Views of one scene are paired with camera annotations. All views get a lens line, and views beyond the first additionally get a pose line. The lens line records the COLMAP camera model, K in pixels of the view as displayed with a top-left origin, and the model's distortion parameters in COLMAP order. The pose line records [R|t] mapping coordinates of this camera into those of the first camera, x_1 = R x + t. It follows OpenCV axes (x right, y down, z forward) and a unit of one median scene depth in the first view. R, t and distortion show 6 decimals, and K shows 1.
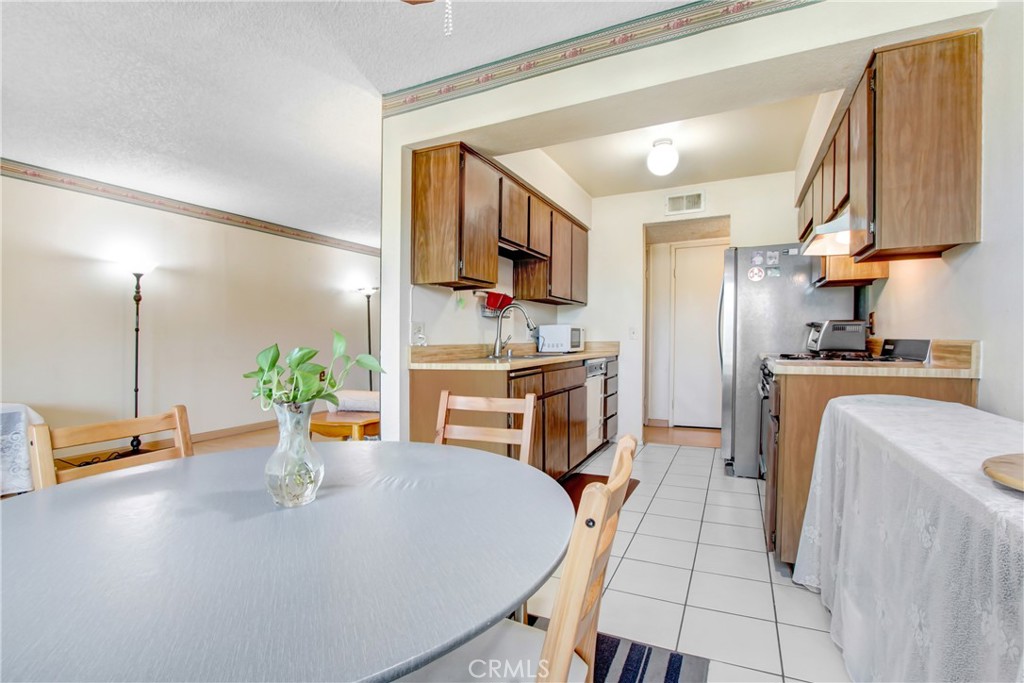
lens RADIAL K [[487.9, 0, 489.1], [0, 487.9, 373.4], [0, 0, 1]] dist [-0.000679, 0.000156]
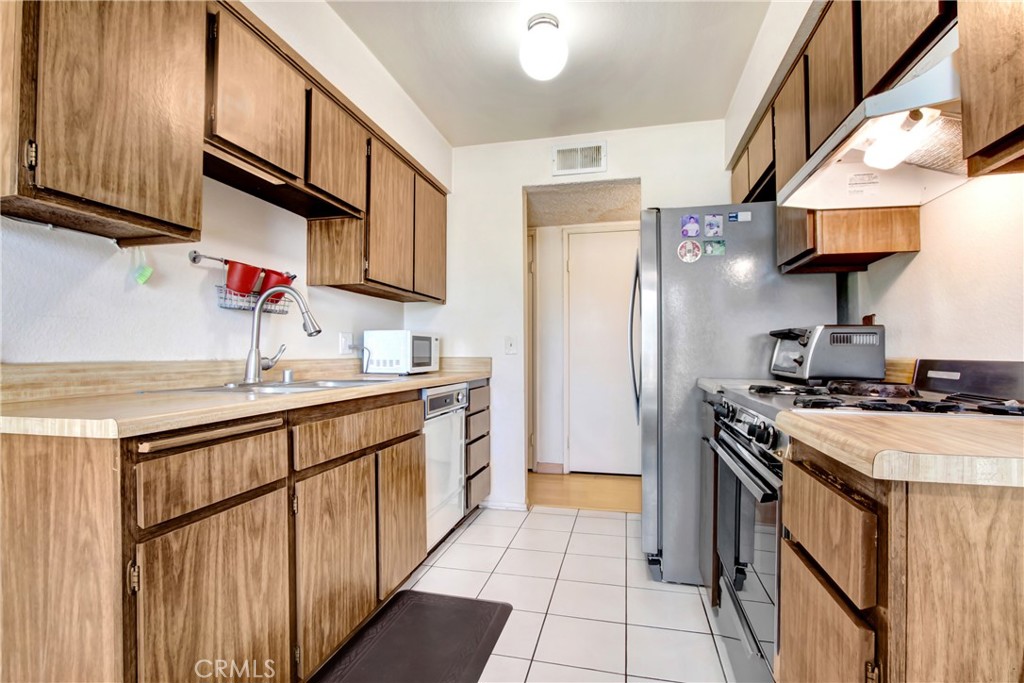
lens RADIAL K [[487.9, 0, 512.8], [0, 487.9, 347.2], [0, 0, 1]] dist [-0.000679, 0.000156]
pose [[0.971119, 0.015192, 0.238111, 0.156653], [0.004322, 0.996687, -0.081217, -0.028471], [-0.238556, 0.079900, 0.967836, 0.393112]]
